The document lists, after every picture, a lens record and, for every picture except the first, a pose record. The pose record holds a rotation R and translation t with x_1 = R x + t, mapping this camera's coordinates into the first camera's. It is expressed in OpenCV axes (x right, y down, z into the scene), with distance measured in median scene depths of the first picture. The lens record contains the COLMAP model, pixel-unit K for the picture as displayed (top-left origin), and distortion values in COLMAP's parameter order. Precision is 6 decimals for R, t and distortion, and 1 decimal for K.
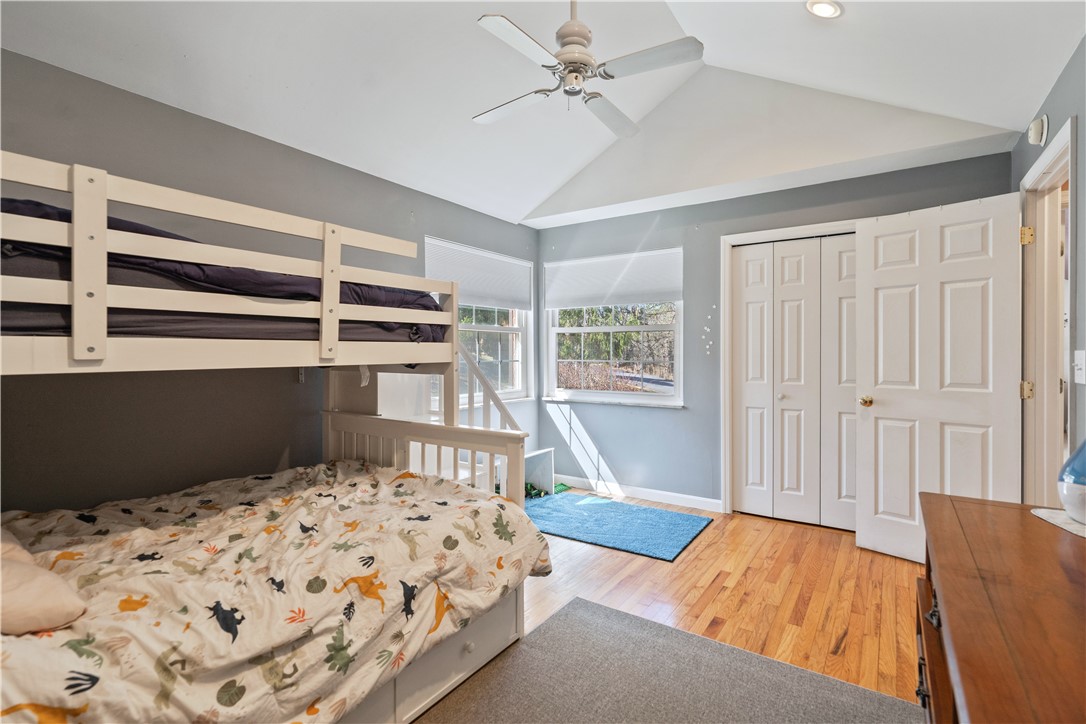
lens RADIAL K [[496.2, 0, 549.9], [0, 496.2, 357.4], [0, 0, 1]] dist [0.002447, -0.009171]
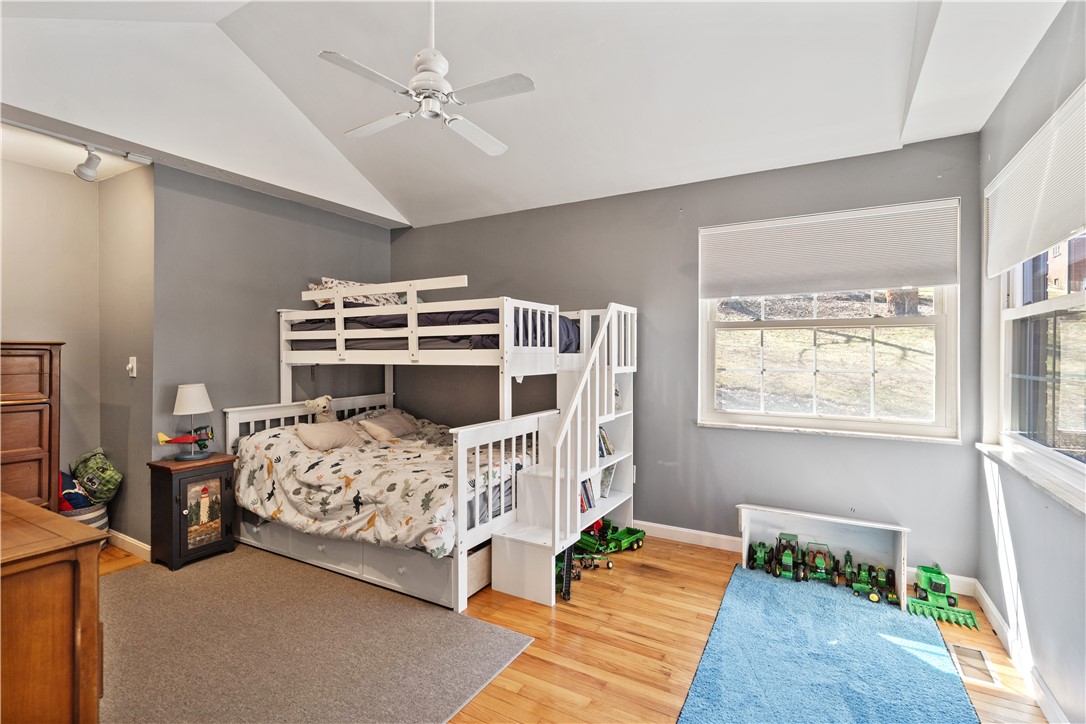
lens RADIAL K [[496.2, 0, 549.9], [0, 496.2, 357.4], [0, 0, 1]] dist [0.002447, -0.009171]
pose [[0.084163, 0.003527, -0.996446, 1.314492], [-0.013023, 0.999912, 0.002439, -0.018050], [0.996367, 0.012771, 0.084202, 1.362719]]
